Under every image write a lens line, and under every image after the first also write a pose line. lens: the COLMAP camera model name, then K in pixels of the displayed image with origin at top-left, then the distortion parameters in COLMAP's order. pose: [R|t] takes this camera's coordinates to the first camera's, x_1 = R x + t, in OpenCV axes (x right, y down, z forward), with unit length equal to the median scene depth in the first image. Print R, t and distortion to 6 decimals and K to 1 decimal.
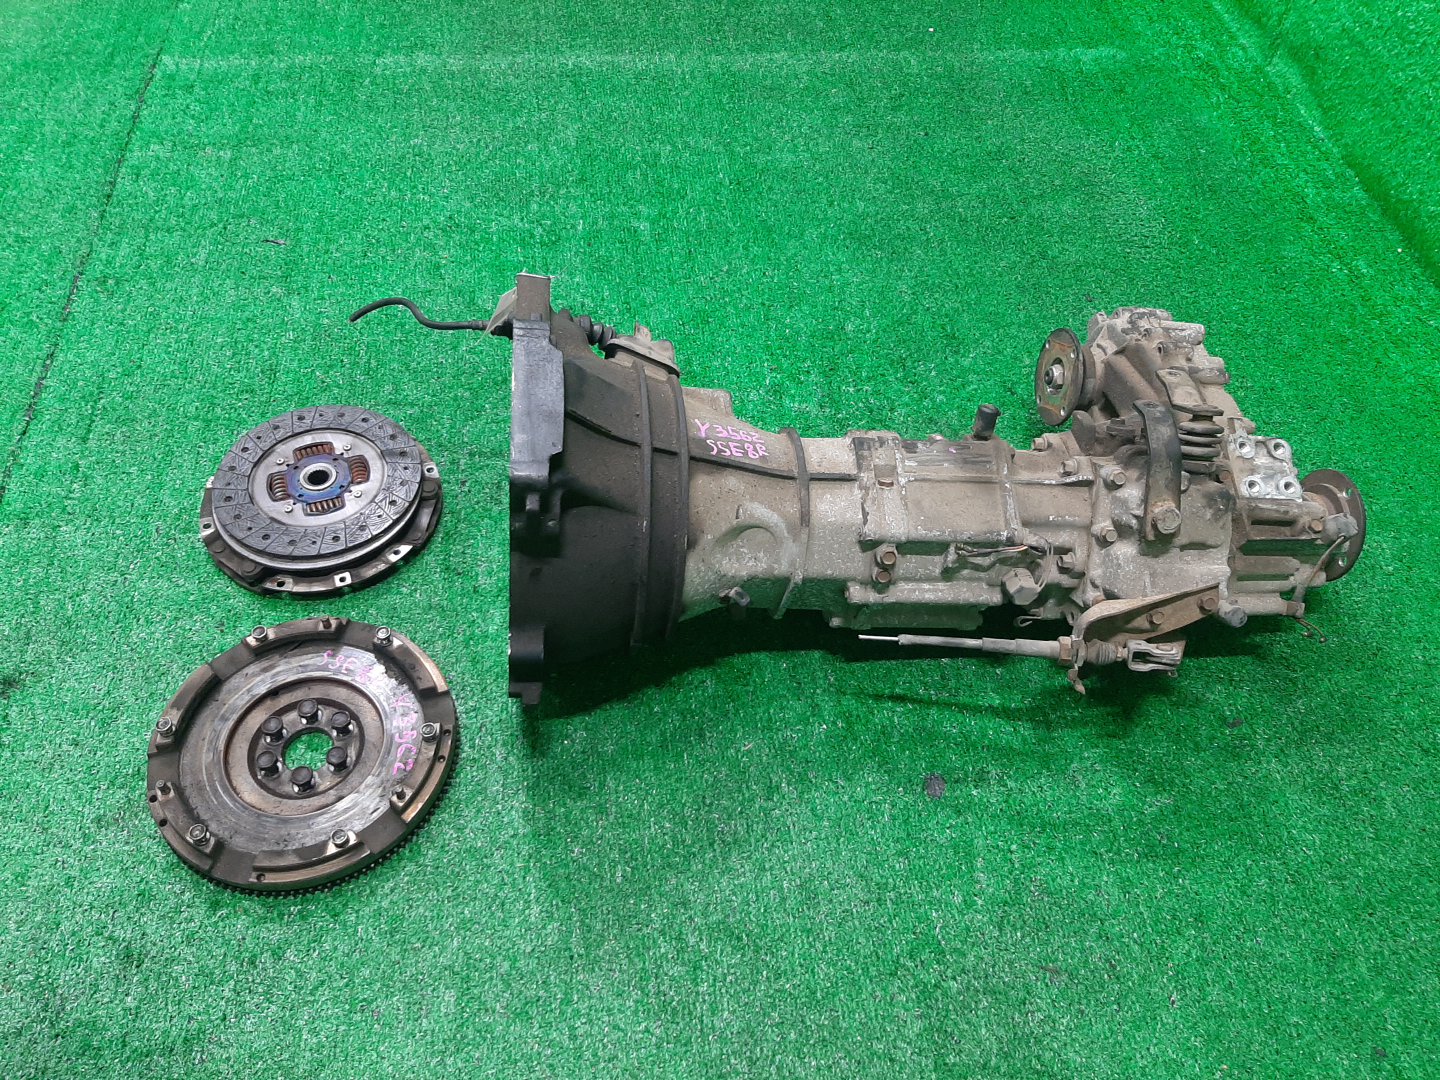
lens RADIAL K [[1085.5, 0, 719.7], [0, 1085.5, 540.8], [0, 0, 1]] dist [0.013172, -0.000555]
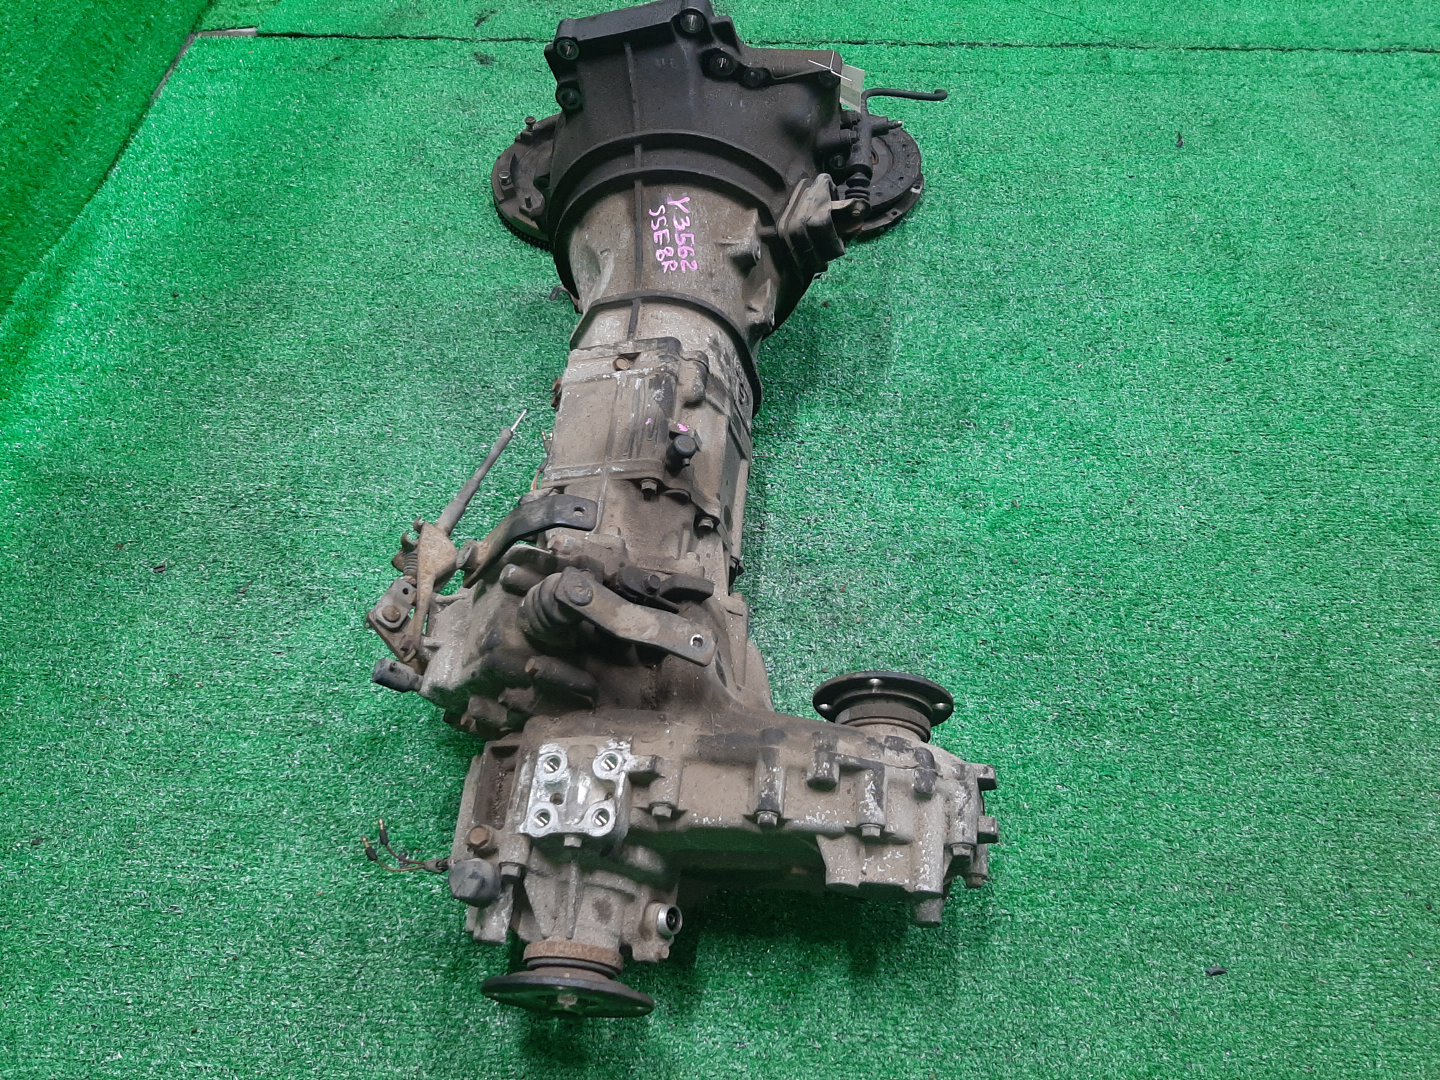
lens RADIAL K [[1085.5, 0, 719.5], [0, 1085.5, 540.4], [0, 0, 1]] dist [0.013172, -0.000555]
pose [[-0.152497, 0.771089, -0.618196, 0.803324], [-0.799514, 0.271450, 0.535810, -0.559705], [0.580967, 0.575966, 0.575101, 0.575882]]
